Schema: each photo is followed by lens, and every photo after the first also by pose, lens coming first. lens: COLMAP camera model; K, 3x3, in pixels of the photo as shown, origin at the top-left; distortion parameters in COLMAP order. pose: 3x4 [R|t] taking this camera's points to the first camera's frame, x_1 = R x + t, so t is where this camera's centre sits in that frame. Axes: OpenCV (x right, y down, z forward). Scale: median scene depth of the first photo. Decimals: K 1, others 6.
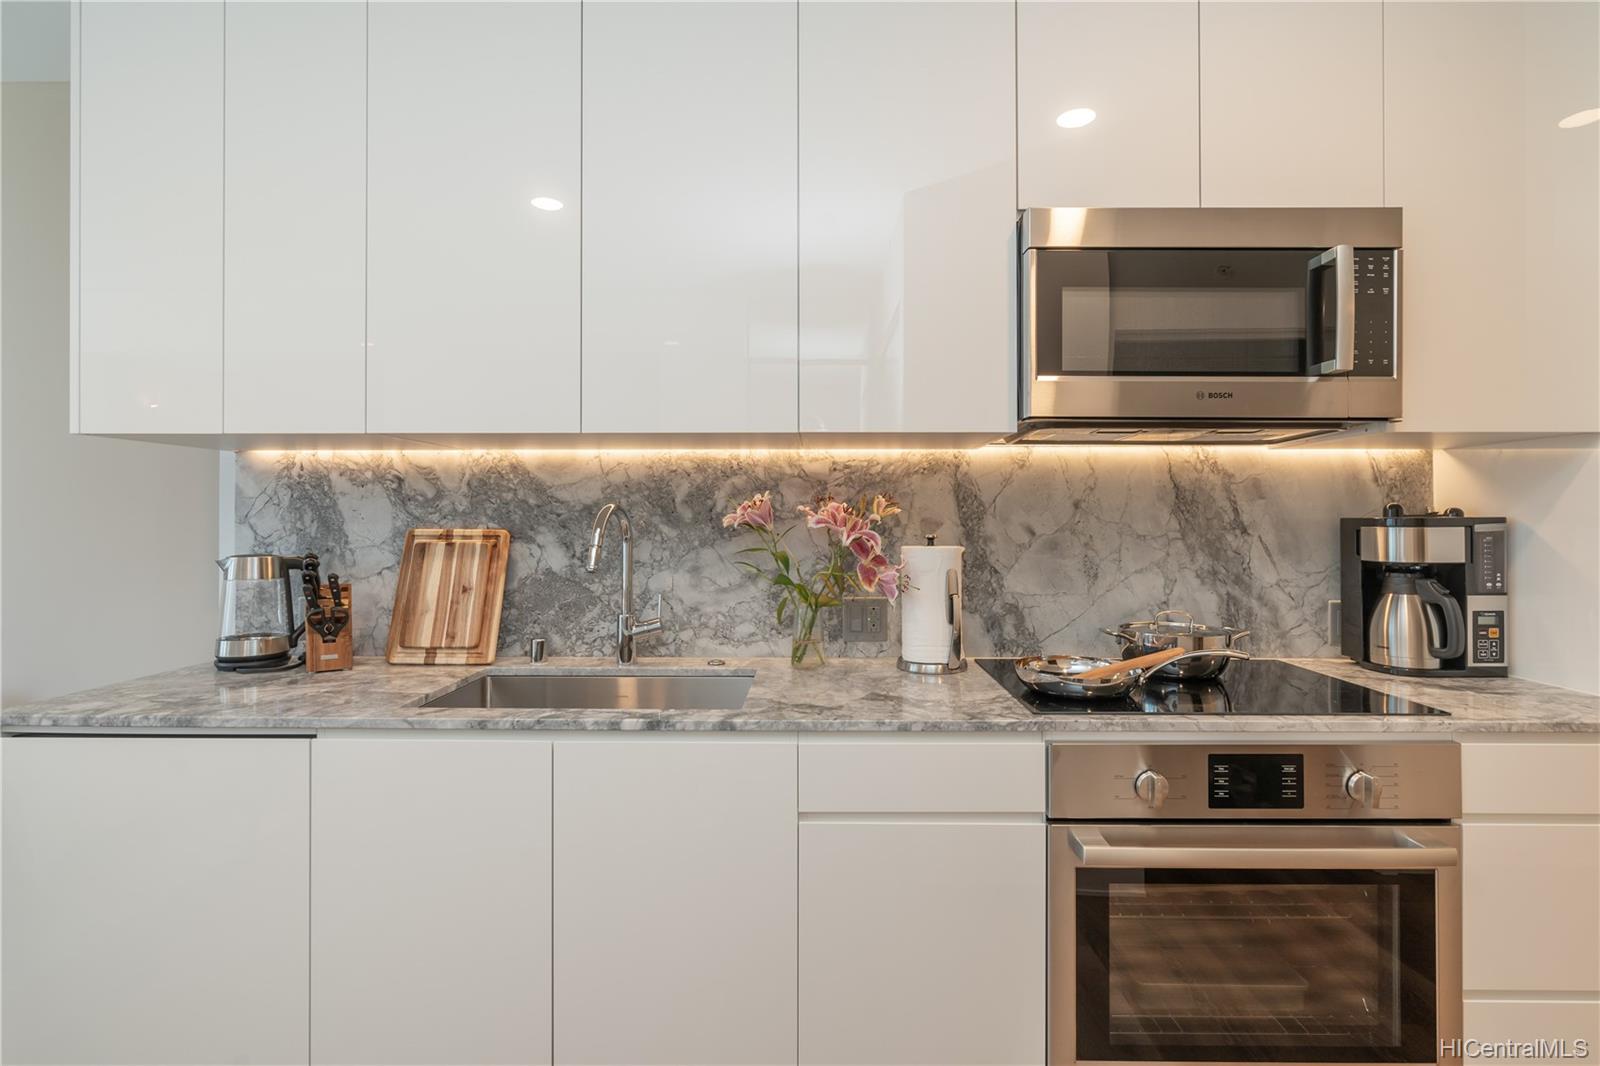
lens RADIAL K [[718.2, 0, 777.7], [0, 718.2, 519.7], [0, 0, 1]] dist [-0.001688, 0.000781]
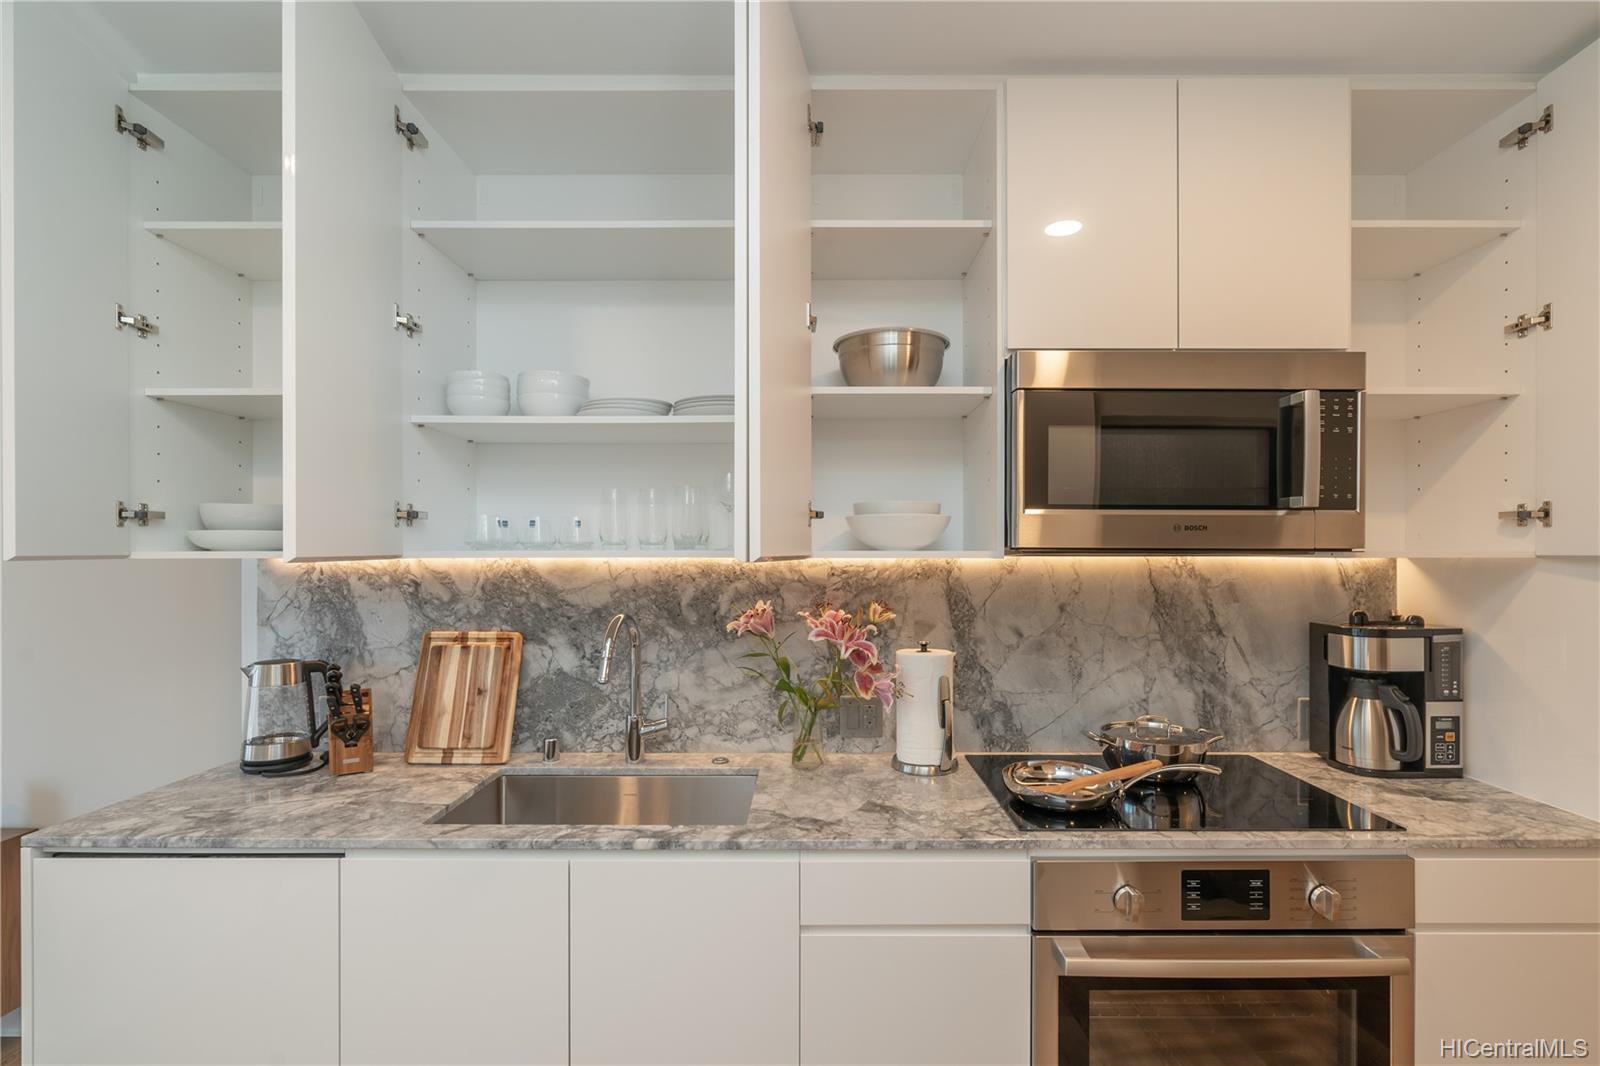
lens RADIAL K [[706.7, 0, 781.1], [0, 706.7, 552.2], [0, 0, 1]] dist [-0.001045, 0.000651]
pose [[0.999930, 0.000563, 0.011786, -0.009305], [-0.000661, 0.999965, 0.008356, -0.118414], [-0.011781, -0.008363, 0.999896, -0.034675]]
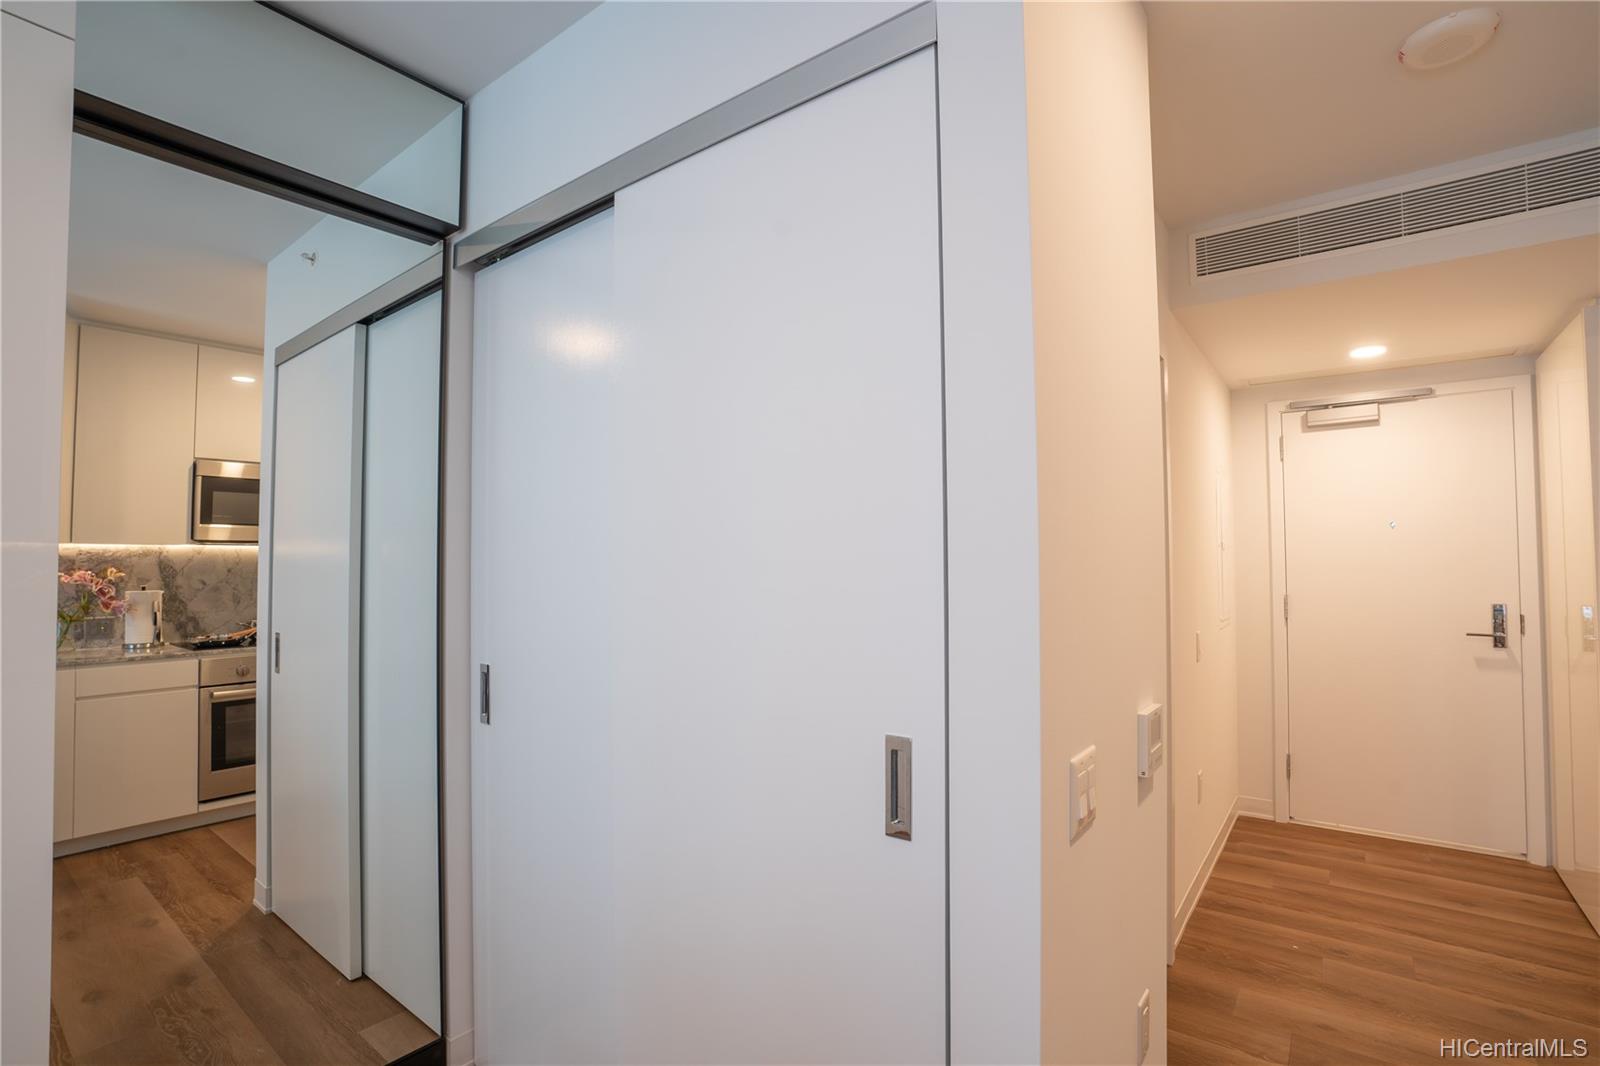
lens RADIAL K [[751.0, 0, 843.7], [0, 751.0, 541.3], [0, 0, 1]] dist [-0.004701, -0.000269]
pose [[0.552894, 0.023157, 0.832930, -0.506995], [0.000583, 0.999603, -0.028177, -0.048621], [-0.833252, 0.016064, 0.552661, -2.028785]]
